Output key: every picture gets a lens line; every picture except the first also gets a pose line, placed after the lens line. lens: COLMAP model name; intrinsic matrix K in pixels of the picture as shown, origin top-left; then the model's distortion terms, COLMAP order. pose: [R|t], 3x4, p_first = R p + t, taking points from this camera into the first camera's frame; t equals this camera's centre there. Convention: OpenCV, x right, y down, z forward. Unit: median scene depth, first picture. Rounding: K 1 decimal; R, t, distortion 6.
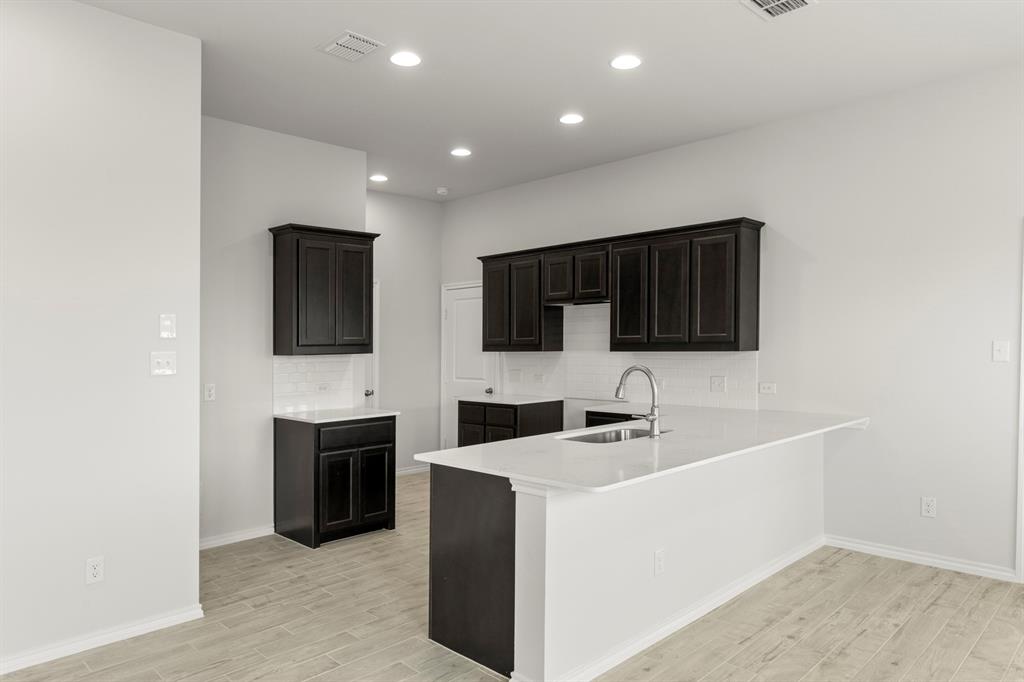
lens RADIAL K [[674.3, 0, 509.1], [0, 674.3, 347.8], [0, 0, 1]] dist [0.003736, 0.001334]
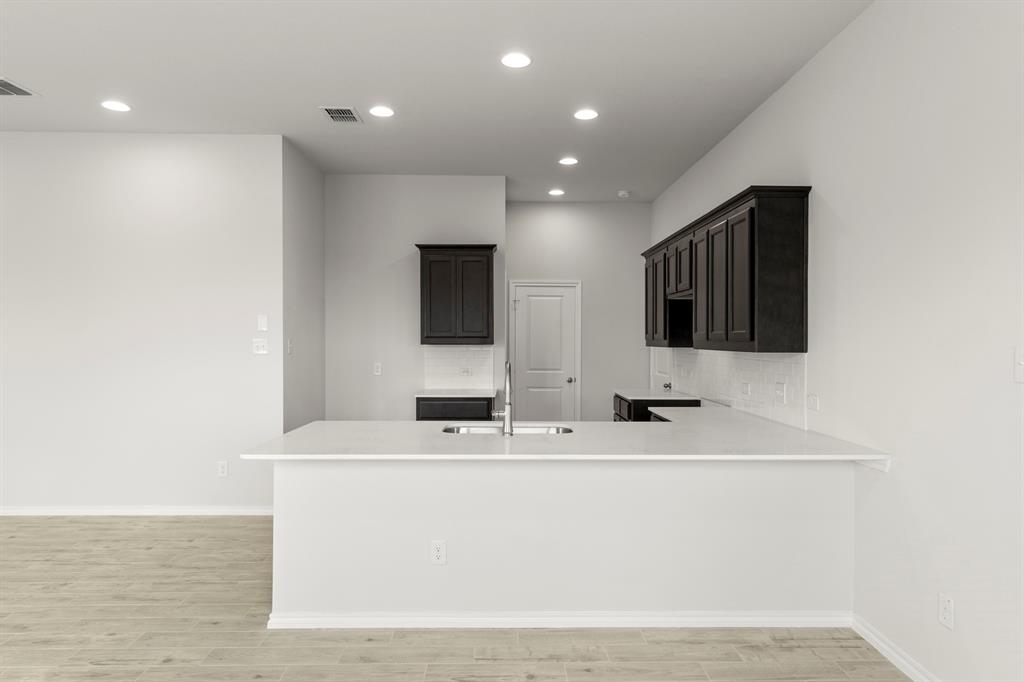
lens RADIAL K [[610.1, 0, 512.0], [0, 610.1, 341.0], [0, 0, 1]] dist [0.005295, 0.001590]
pose [[0.717208, 0.019304, -0.696592, 0.577798], [-0.018047, 0.999795, 0.009125, -0.008610], [0.696625, 0.006027, 0.717410, 0.251911]]
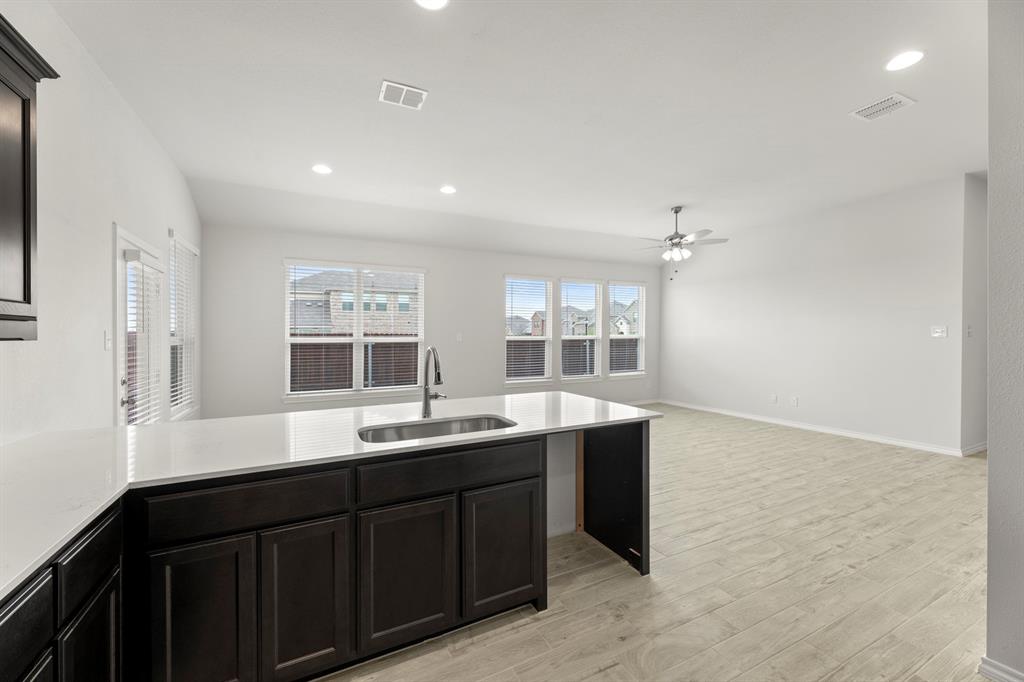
lens RADIAL K [[414.0, 0, 512.0], [0, 414.0, 341.0], [0, 0, 1]] dist [-0.001579, -0.000135]
pose [[-0.948214, 0.016908, 0.317183, -0.077896], [0.023561, 0.999575, 0.017152, 0.007729], [-0.316758, 0.023737, -0.948209, 1.074585]]
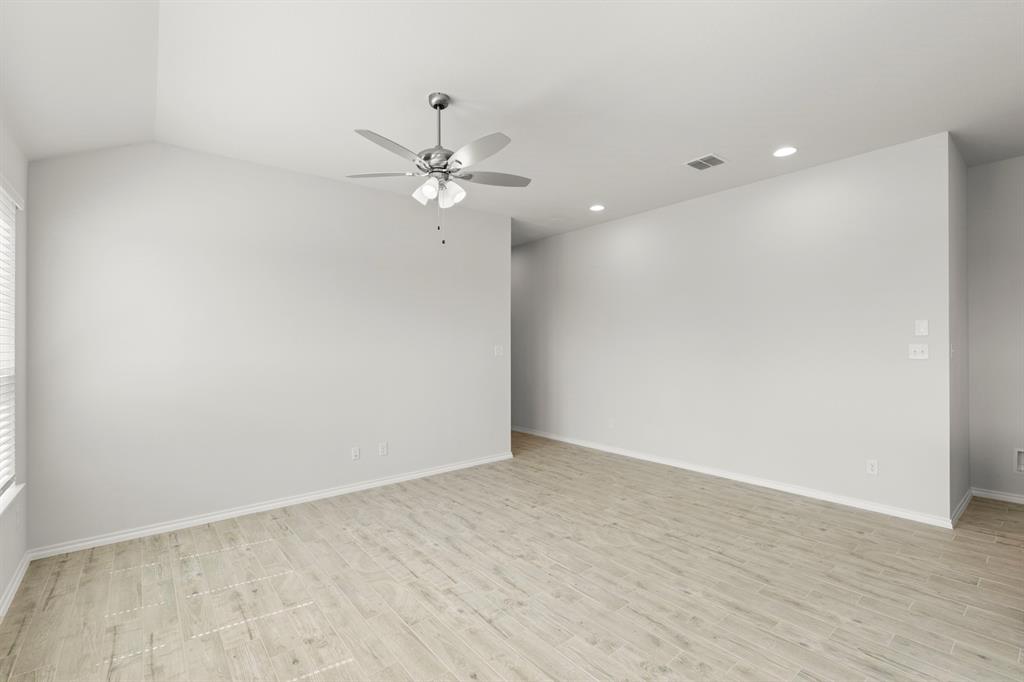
lens RADIAL K [[461.4, 0, 518.8], [0, 461.4, 341.7], [0, 0, 1]] dist [0.000957, 0.000442]
pose [[-0.084998, 0.008162, -0.996348, 0.406189], [-0.004367, 0.999954, 0.008564, -0.003291], [0.996372, 0.005079, -0.084958, 0.110040]]
